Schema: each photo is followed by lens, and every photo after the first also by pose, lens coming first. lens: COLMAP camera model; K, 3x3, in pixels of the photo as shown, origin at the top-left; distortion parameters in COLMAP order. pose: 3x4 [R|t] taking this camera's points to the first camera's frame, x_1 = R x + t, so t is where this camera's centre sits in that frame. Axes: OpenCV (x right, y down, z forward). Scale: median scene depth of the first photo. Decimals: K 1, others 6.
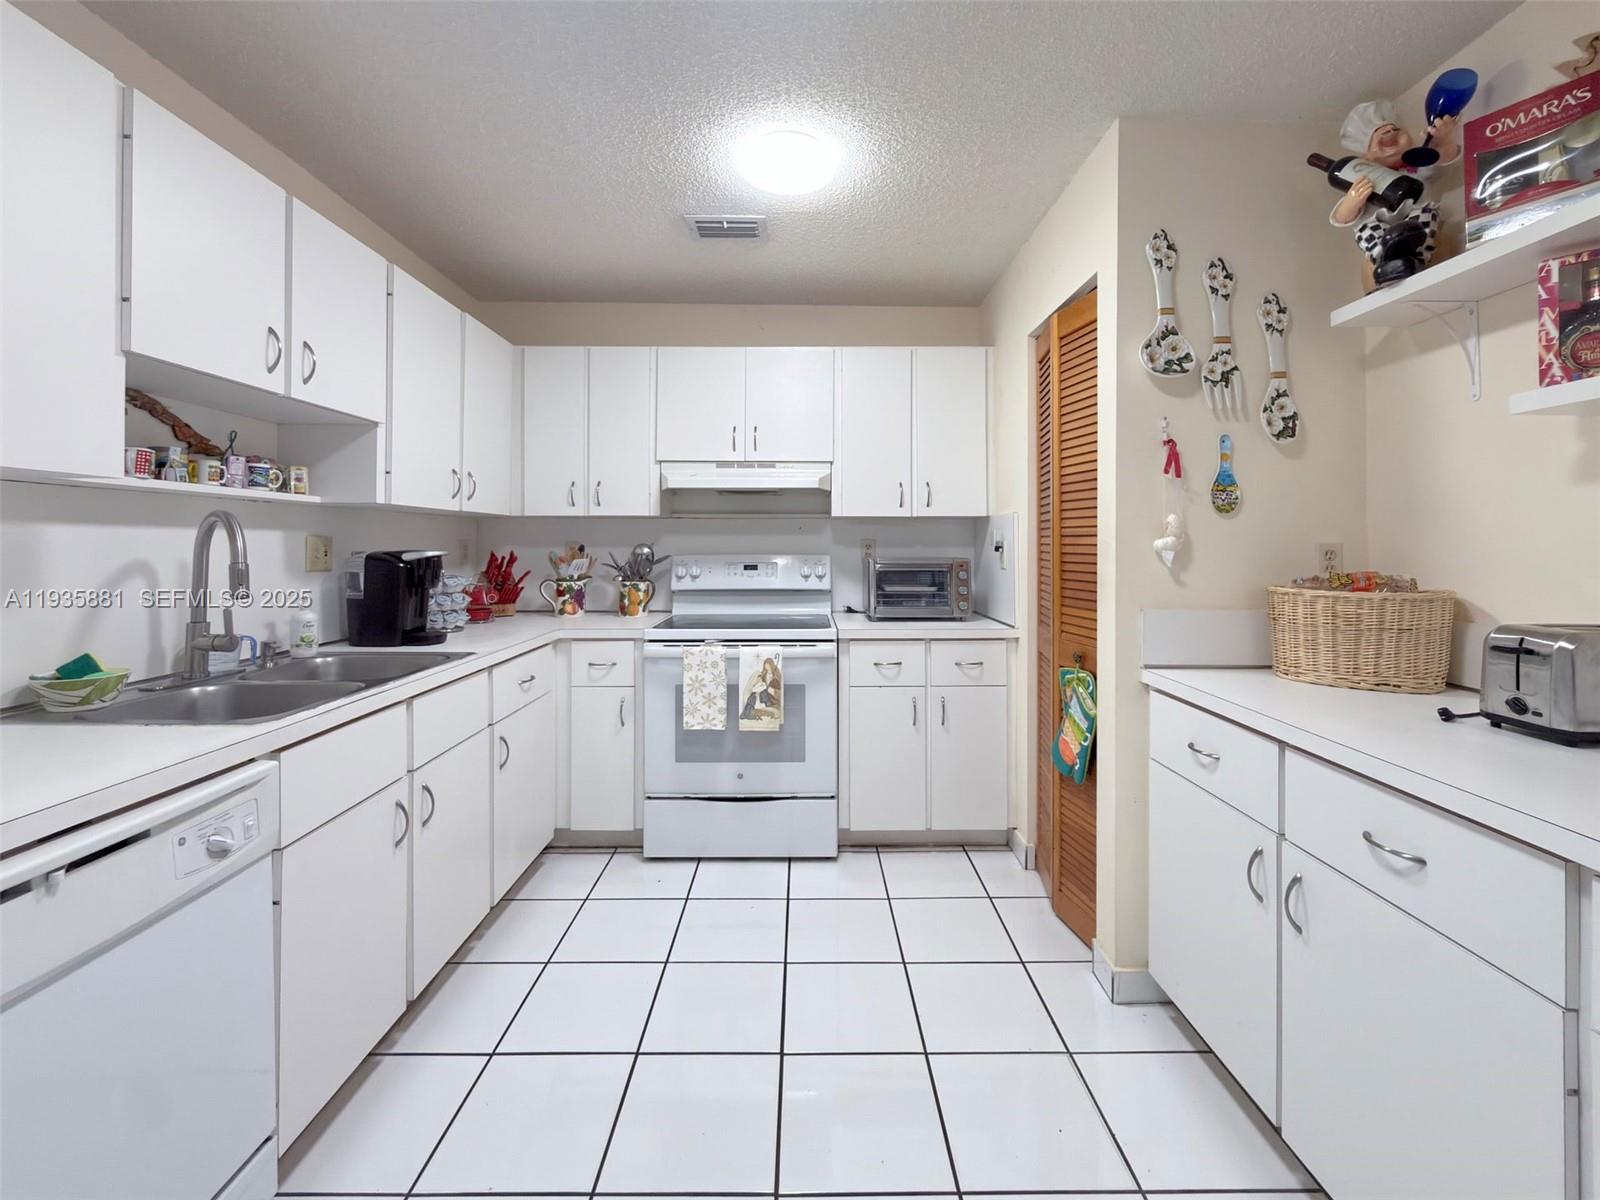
lens RADIAL K [[664.4, 0, 802.9], [0, 664.4, 524.4], [0, 0, 1]] dist [-0.000217, -0.000034]
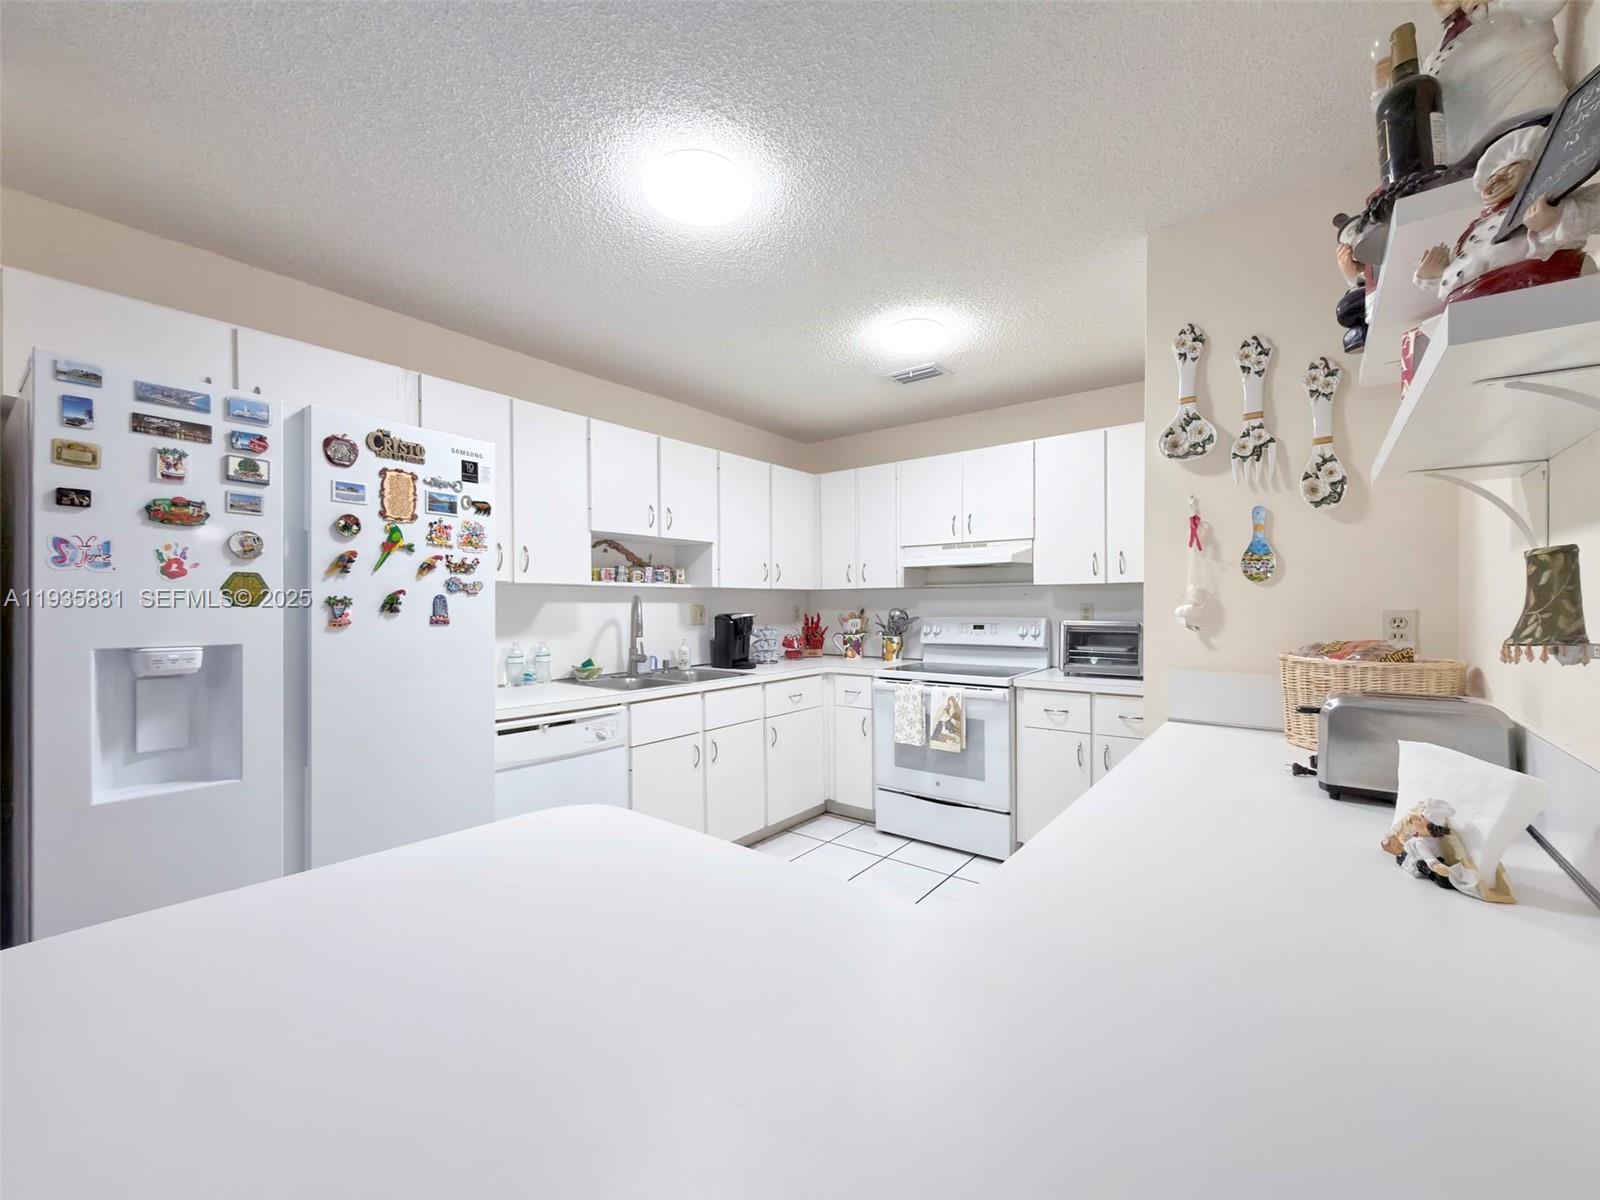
lens RADIAL K [[645.9, 0, 808.3], [0, 645.9, 586.5], [0, 0, 1]] dist [-0.000720, -0.000179]
pose [[0.786789, -0.022396, -0.616816, 0.520761], [0.024616, 0.999685, -0.004898, -0.015779], [0.616731, -0.011330, 0.787092, -0.174537]]
